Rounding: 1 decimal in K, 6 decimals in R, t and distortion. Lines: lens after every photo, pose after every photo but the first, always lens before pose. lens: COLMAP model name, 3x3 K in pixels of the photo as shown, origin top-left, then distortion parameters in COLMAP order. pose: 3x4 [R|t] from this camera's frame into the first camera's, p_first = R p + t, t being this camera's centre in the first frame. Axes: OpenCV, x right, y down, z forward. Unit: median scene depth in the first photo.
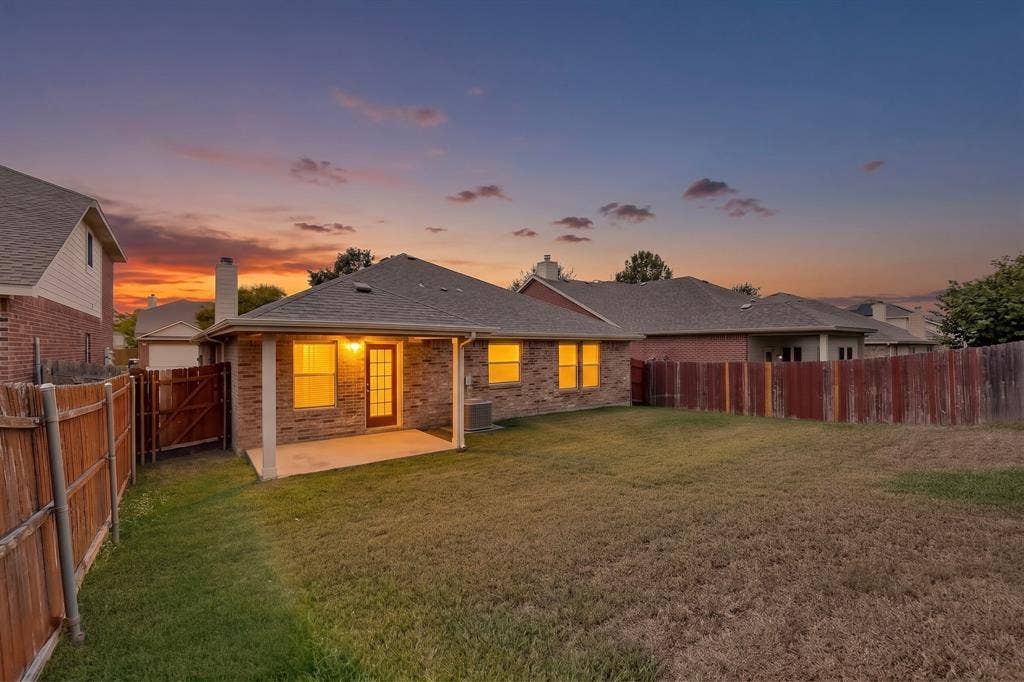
lens RADIAL K [[445.9, 0, 512.3], [0, 445.9, 342.4], [0, 0, 1]] dist [0.000660, -0.000083]
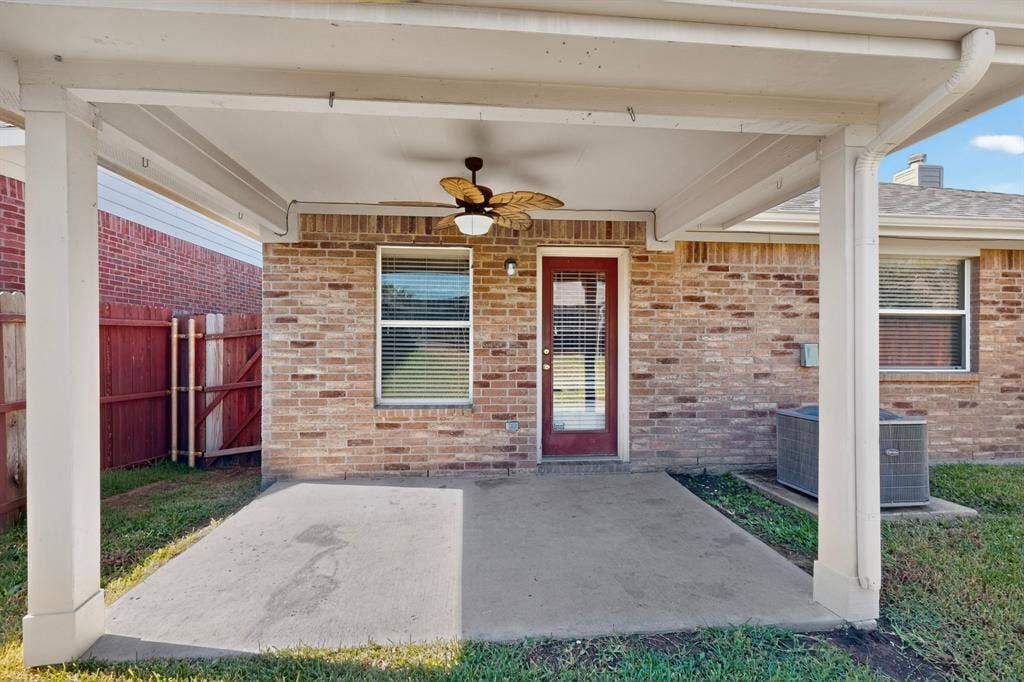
lens RADIAL K [[445.9, 0, 512.3], [0, 445.9, 342.4], [0, 0, 1]] dist [0.000660, -0.000083]
pose [[0.847467, -0.003989, -0.530833, -0.126224], [0.003052, 0.999992, -0.002643, 0.083842], [0.530839, 0.000620, 0.847472, 0.614205]]
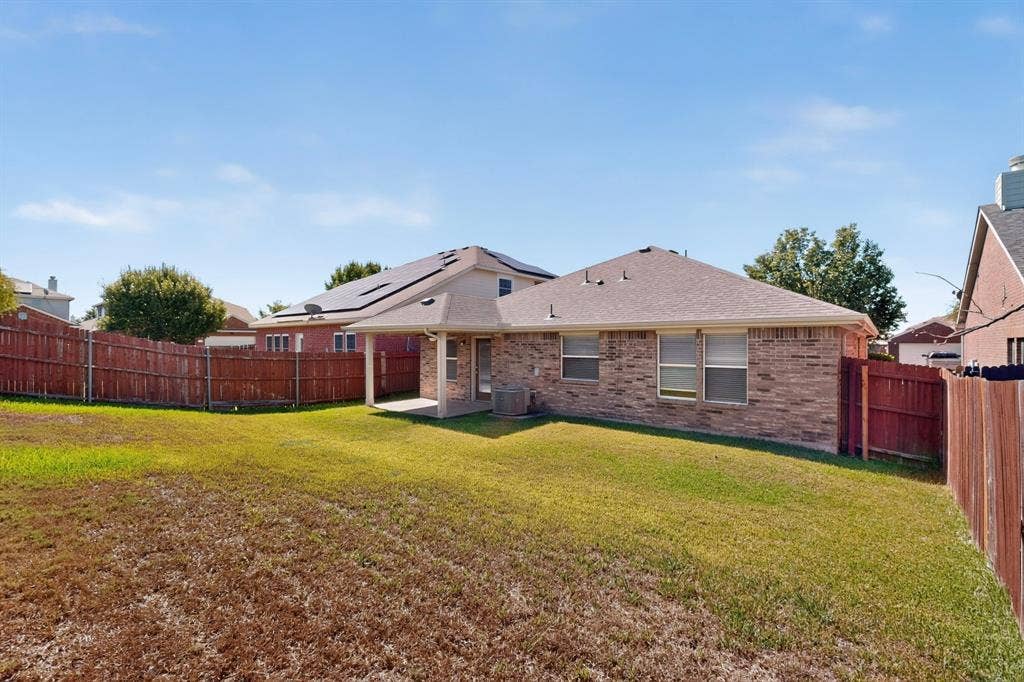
lens RADIAL K [[446.4, 0, 514.0], [0, 446.4, 343.8], [0, 0, 1]] dist [0.000061, 0.000296]
pose [[0.229566, -0.009444, -0.973247, 1.030111], [-0.000097, 0.999953, -0.009726, 0.032360], [0.973293, 0.002327, 0.229554, 0.782182]]
